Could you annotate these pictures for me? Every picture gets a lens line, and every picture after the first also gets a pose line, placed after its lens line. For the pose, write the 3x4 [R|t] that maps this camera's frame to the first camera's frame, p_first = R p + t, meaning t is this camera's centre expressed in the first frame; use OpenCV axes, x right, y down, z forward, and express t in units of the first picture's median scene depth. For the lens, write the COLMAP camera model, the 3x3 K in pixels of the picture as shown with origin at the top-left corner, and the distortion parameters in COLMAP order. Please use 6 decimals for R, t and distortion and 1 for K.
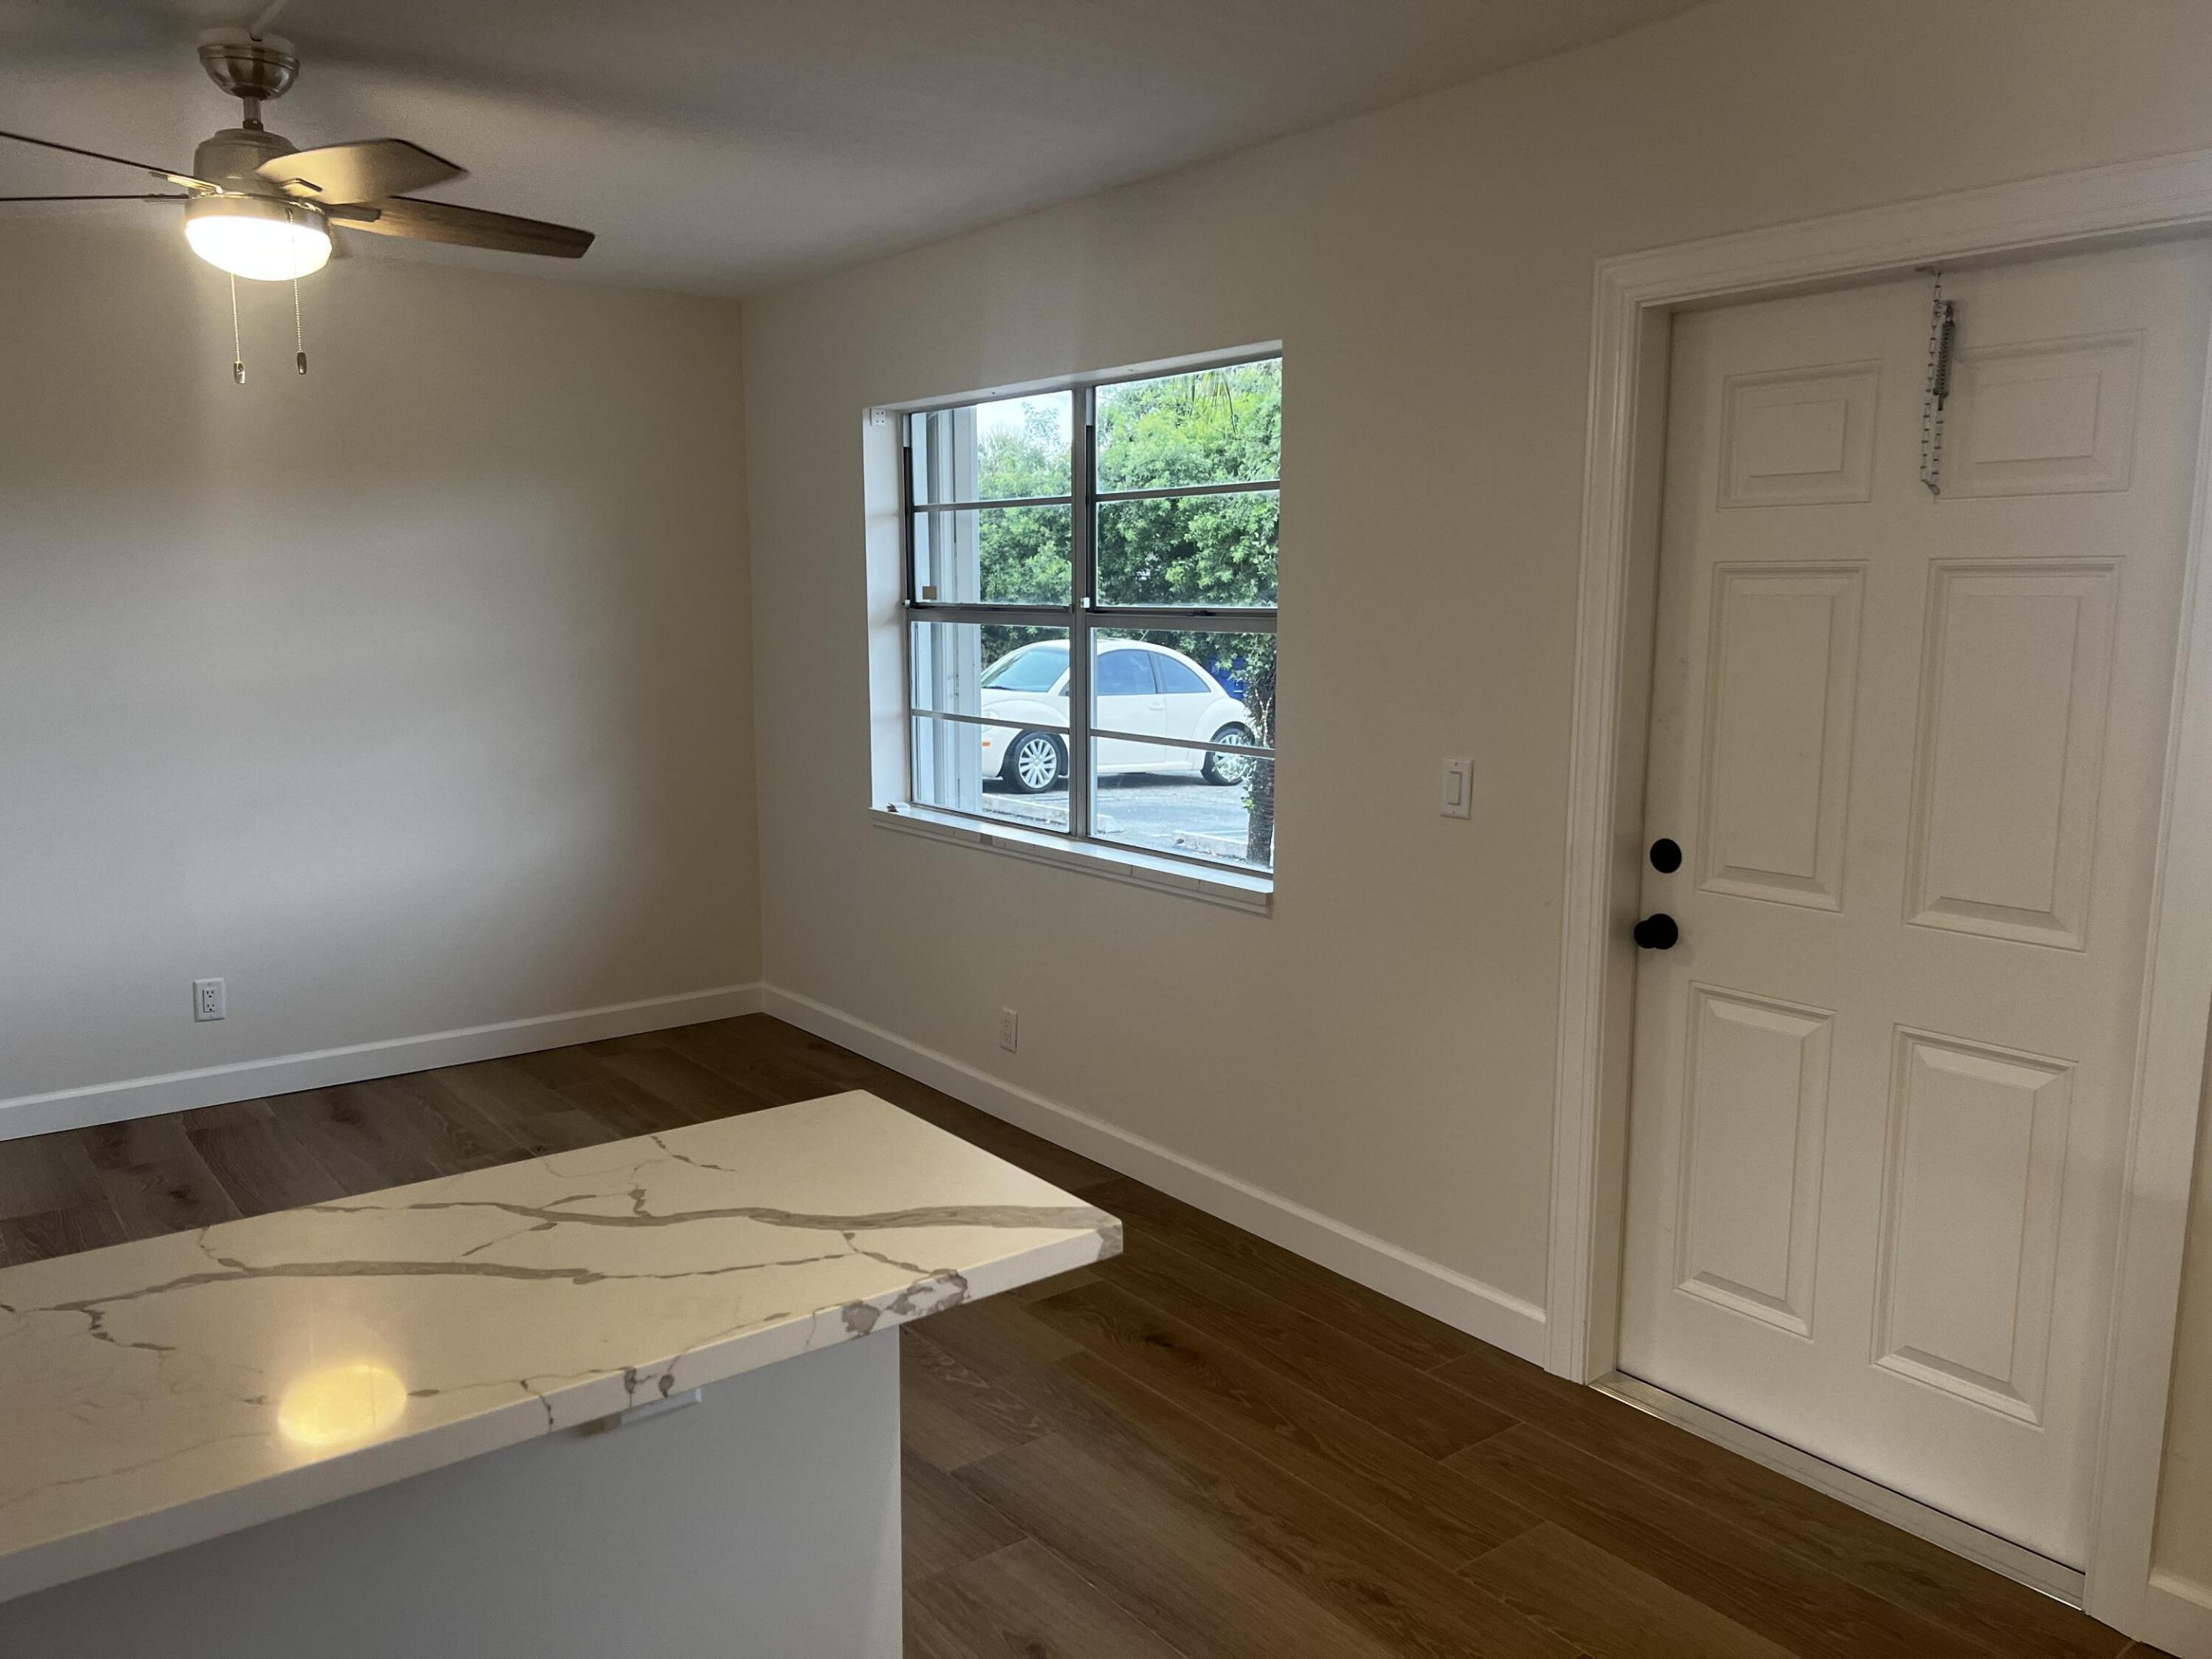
lens RADIAL K [[1661.0, 0, 1106.4], [0, 1661.0, 813.5], [0, 0, 1]] dist [0.086885, -0.088222]
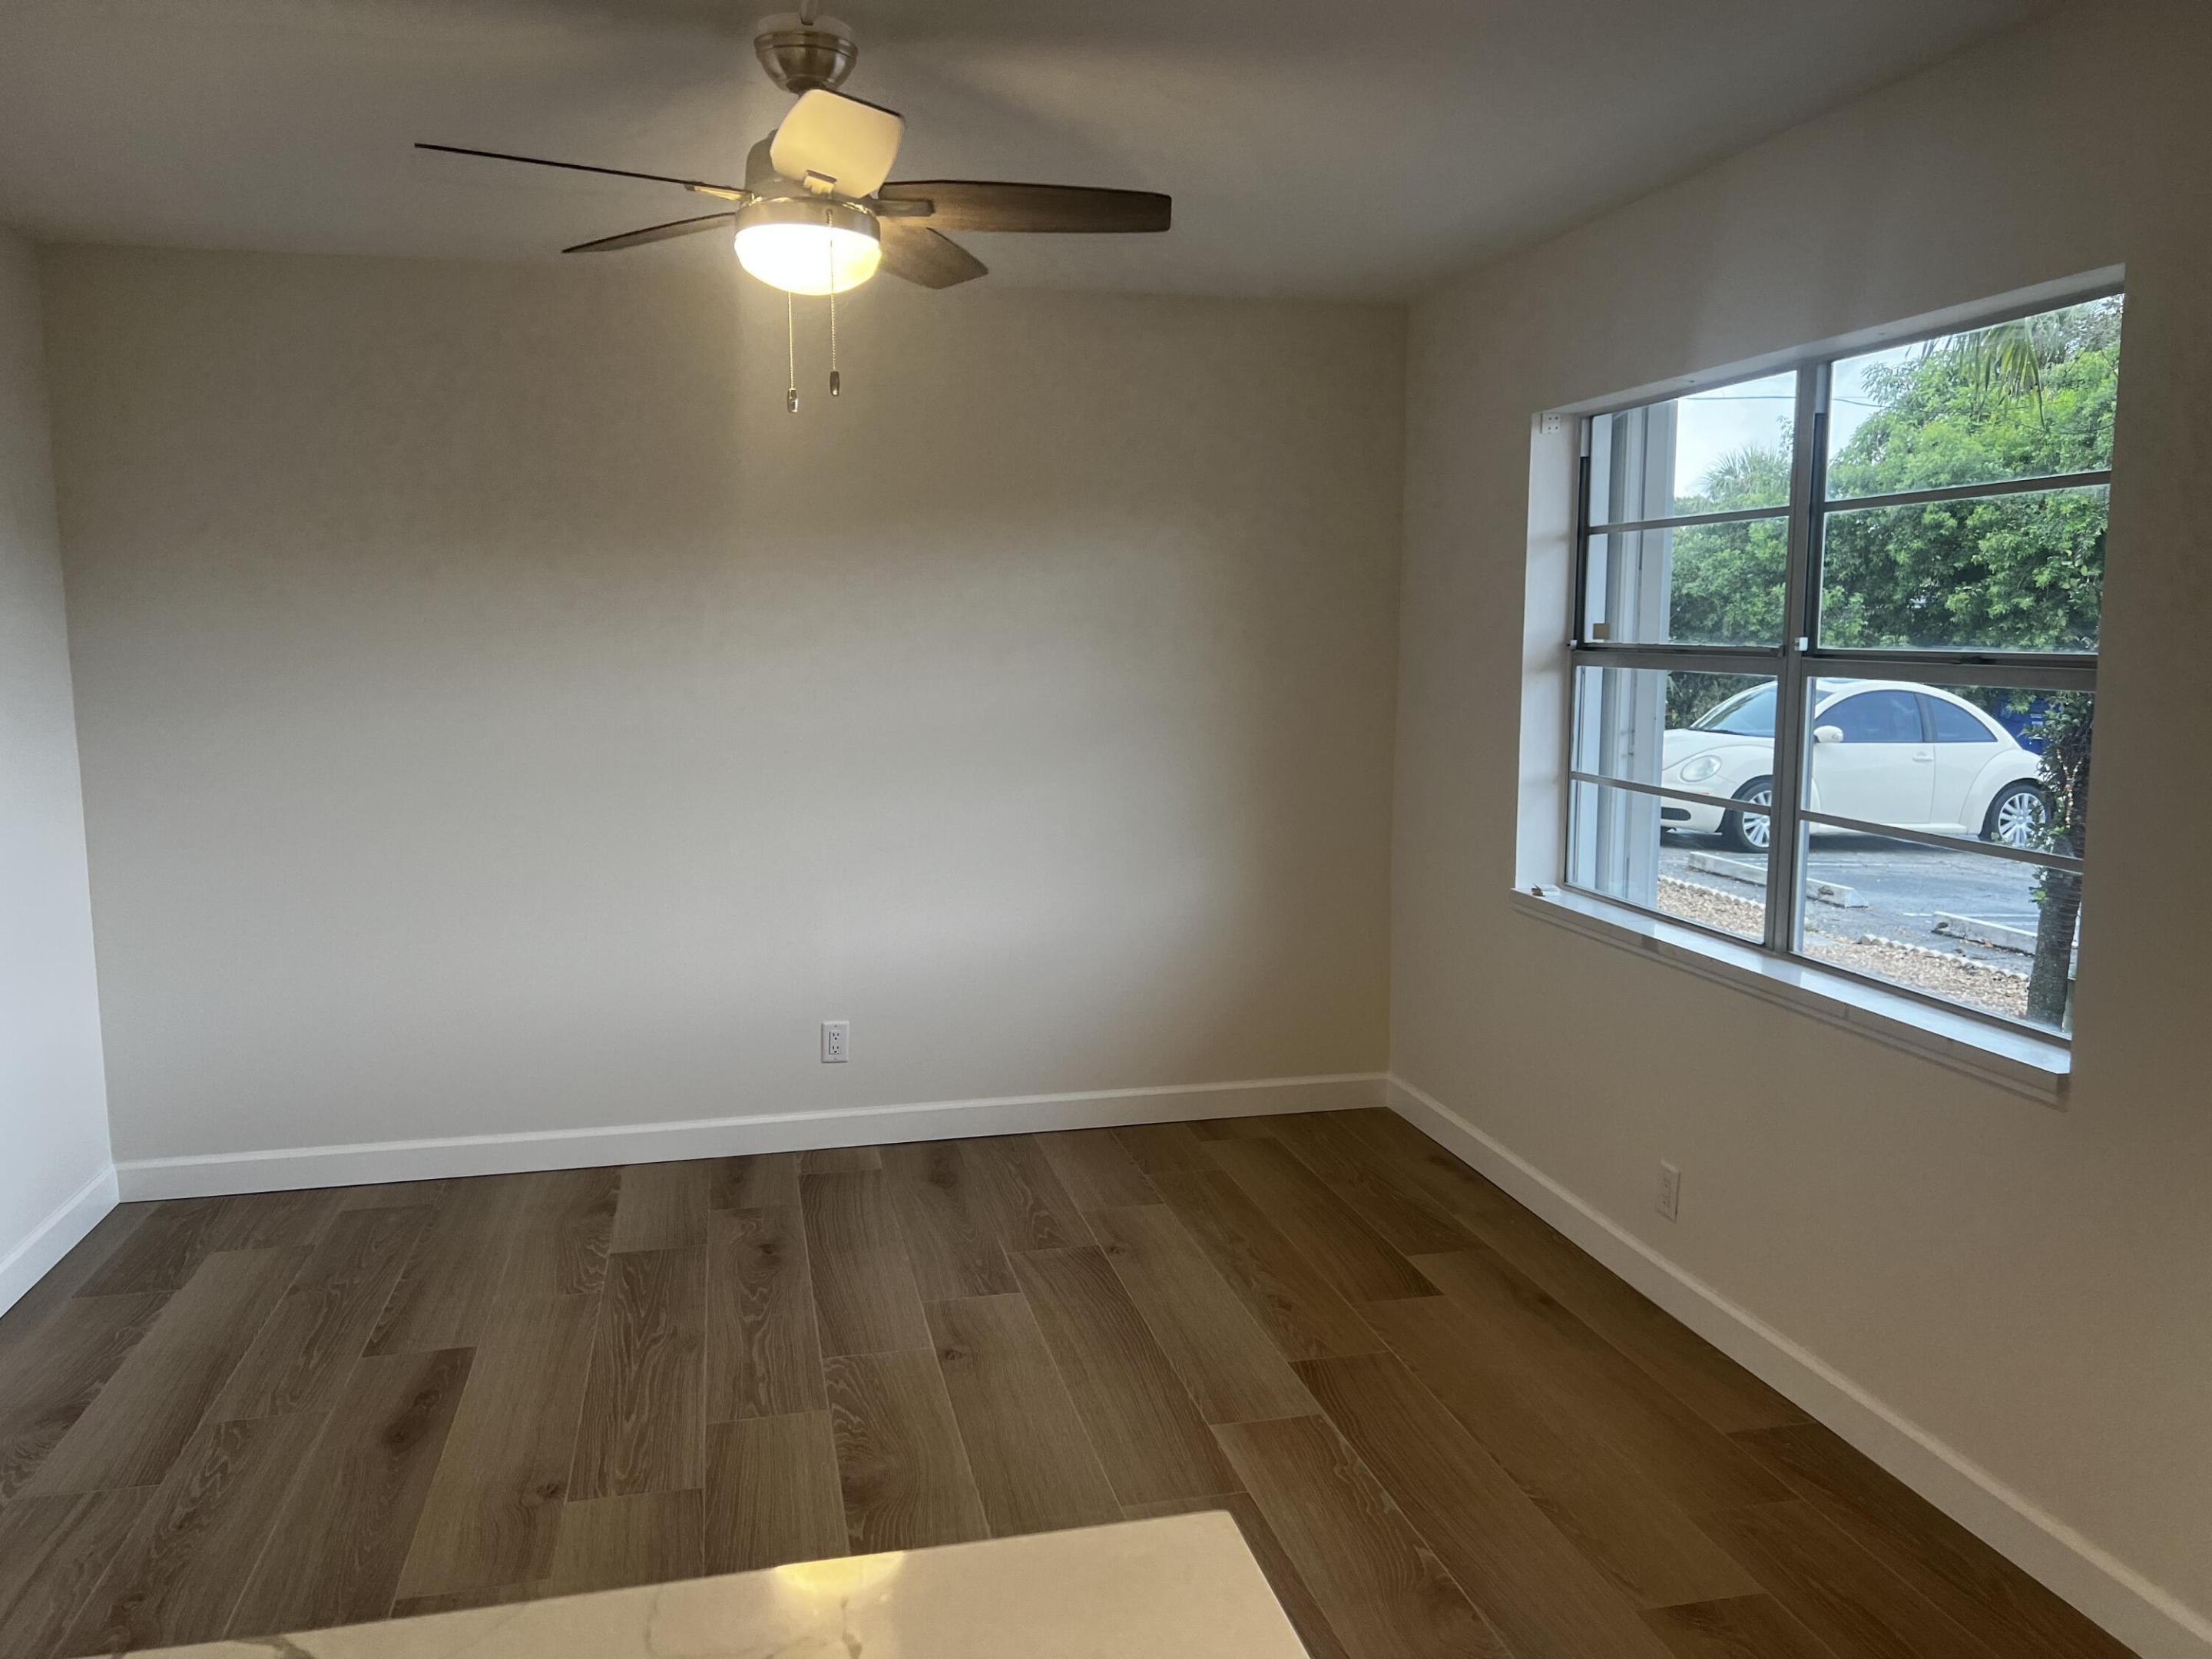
lens RADIAL K [[1661.0, 0, 1106.4], [0, 1661.0, 813.5], [0, 0, 1]] dist [0.086885, -0.088222]
pose [[0.911425, 0.044411, -0.409062, 0.012961], [-0.052379, 0.998593, -0.008289, -0.021741], [0.408118, 0.028981, 0.912469, 0.139877]]
